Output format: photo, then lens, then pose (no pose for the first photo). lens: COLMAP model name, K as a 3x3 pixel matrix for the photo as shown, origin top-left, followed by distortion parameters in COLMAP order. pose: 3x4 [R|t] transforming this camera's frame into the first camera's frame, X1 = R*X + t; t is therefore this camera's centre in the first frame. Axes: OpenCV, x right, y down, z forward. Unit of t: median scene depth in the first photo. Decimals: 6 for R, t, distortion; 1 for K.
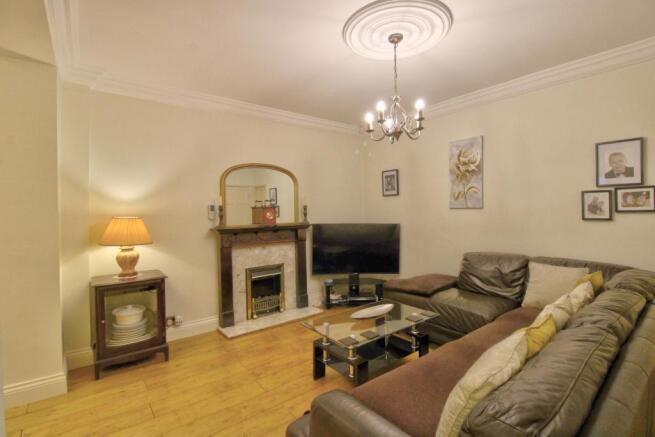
lens RADIAL K [[307.3, 0, 329.4], [0, 307.3, 213.6], [0, 0, 1]] dist [-0.007793, -0.007732]
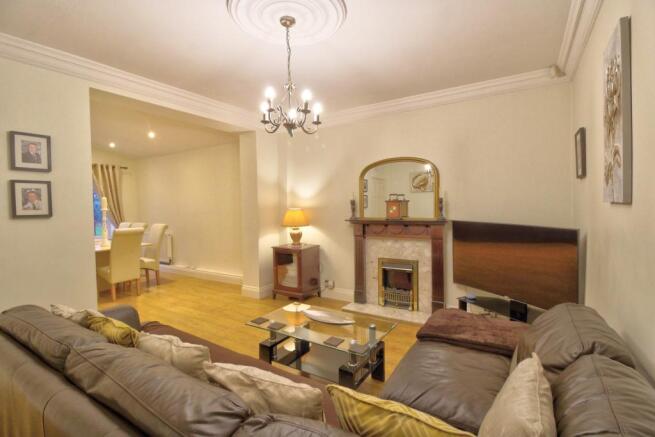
lens RADIAL K [[307.3, 0, 331.8], [0, 307.3, 213.1], [0, 0, 1]] dist [-0.007793, -0.007732]
pose [[0.355829, 0.036345, -0.933844, 0.672124], [-0.003524, 0.999289, 0.037550, -0.017984], [0.934544, -0.010070, 0.355704, 0.463021]]
